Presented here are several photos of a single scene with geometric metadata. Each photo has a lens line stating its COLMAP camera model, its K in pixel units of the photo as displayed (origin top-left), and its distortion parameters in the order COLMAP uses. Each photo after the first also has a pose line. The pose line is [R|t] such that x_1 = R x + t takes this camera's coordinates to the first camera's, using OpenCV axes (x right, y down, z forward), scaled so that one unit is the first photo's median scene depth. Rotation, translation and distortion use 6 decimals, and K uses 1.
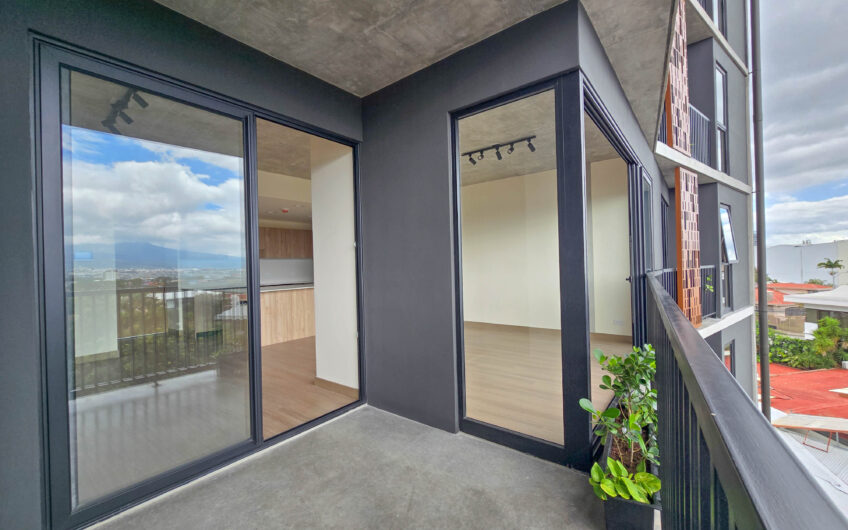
lens RADIAL K [[346.1, 0, 427.6], [0, 346.1, 261.2], [0, 0, 1]] dist [-0.004562, 0.000749]
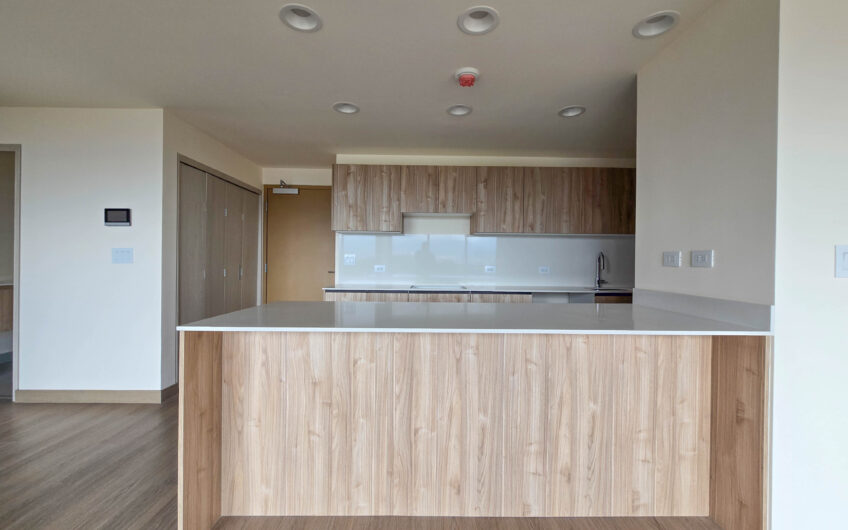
lens RADIAL K [[346.1, 0, 427.2], [0, 346.1, 264.1], [0, 0, 1]] dist [-0.004562, 0.000749]
pose [[0.622752, 0.040180, -0.781387, -0.164422], [-0.024966, 0.999192, 0.031482, 0.023884], [0.782021, -0.000097, 0.623252, 0.753654]]
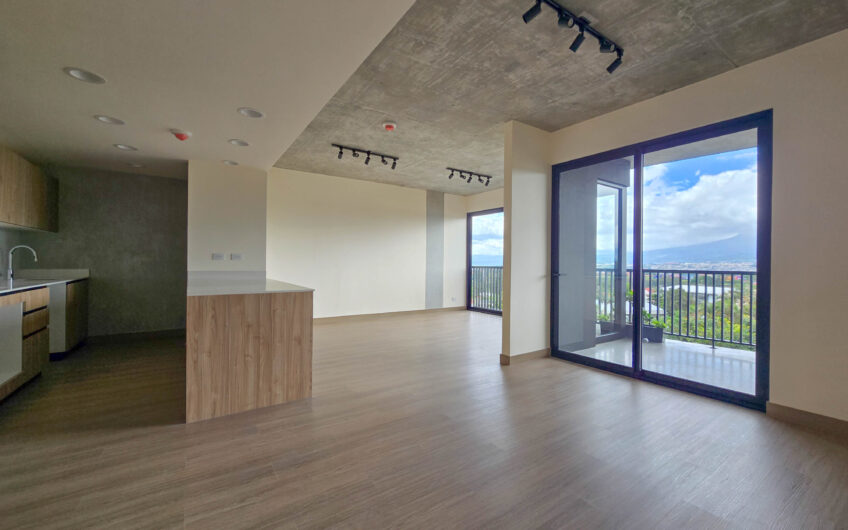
lens RADIAL K [[346.1, 0, 429.4], [0, 346.1, 263.7], [0, 0, 1]] dist [-0.004562, 0.000749]
pose [[0.297743, 0.030516, 0.954158, -0.772256], [-0.026543, 0.999367, -0.023679, 0.042317], [-0.954277, -0.018276, 0.298365, 0.498435]]
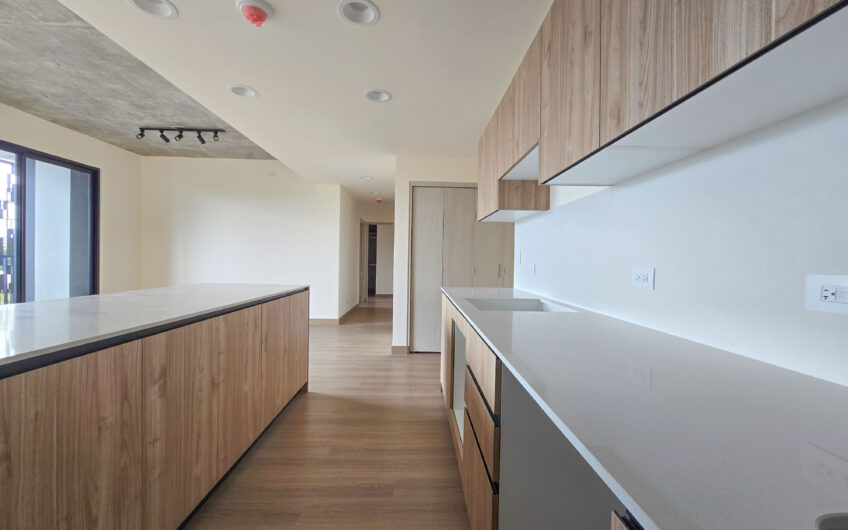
lens RADIAL K [[346.1, 0, 429.3], [0, 346.1, 263.3], [0, 0, 1]] dist [-0.004562, 0.000749]
pose [[-0.762383, 0.024103, -0.646677, -0.337671], [0.008027, 0.999581, 0.027794, 0.033532], [0.647076, 0.015999, -0.762257, 1.274439]]
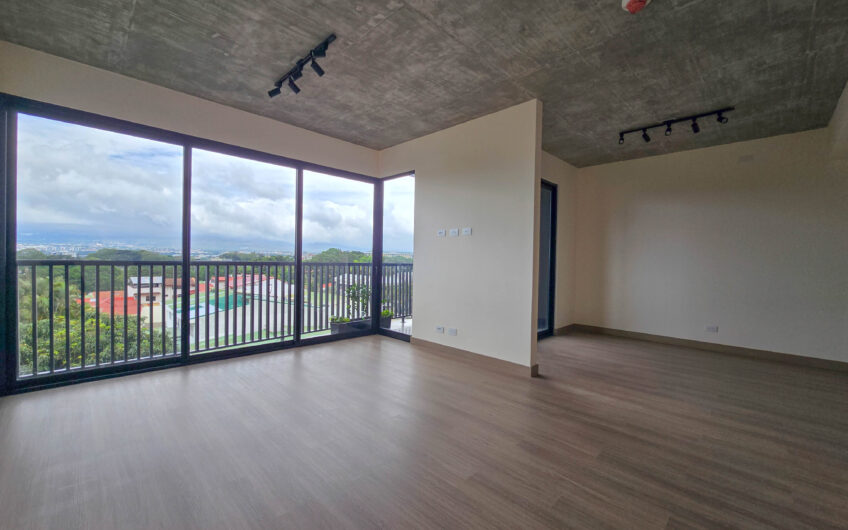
lens RADIAL K [[346.1, 0, 425.3], [0, 346.1, 264.7], [0, 0, 1]] dist [-0.004562, 0.000749]
pose [[-0.993062, 0.007693, 0.117342, -0.068903], [0.007935, 0.999967, 0.001600, 0.026474], [-0.117326, 0.002520, -0.993090, 1.082874]]
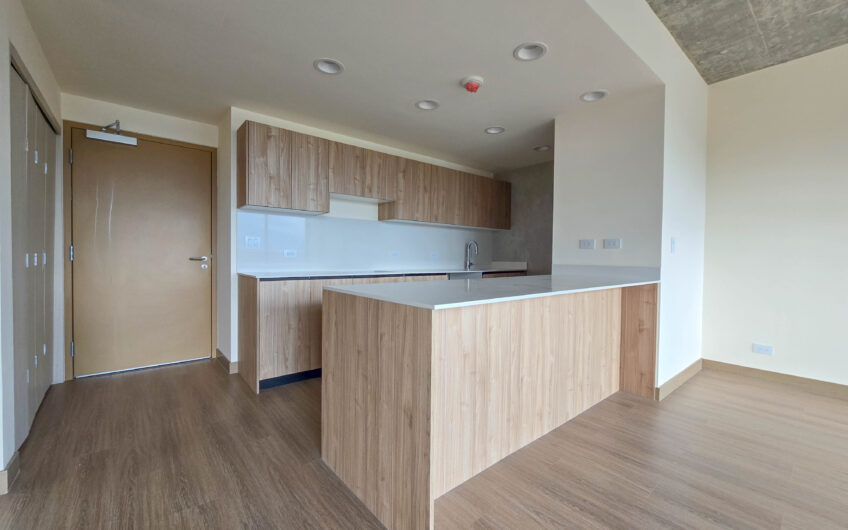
lens RADIAL K [[346.1, 0, 427.6], [0, 346.1, 264.6], [0, 0, 1]] dist [-0.004562, 0.000749]
pose [[0.978096, 0.044999, -0.203230, -0.370183], [-0.038861, 0.998663, 0.034095, 0.042886], [0.204493, -0.025450, 0.978537, 0.600345]]
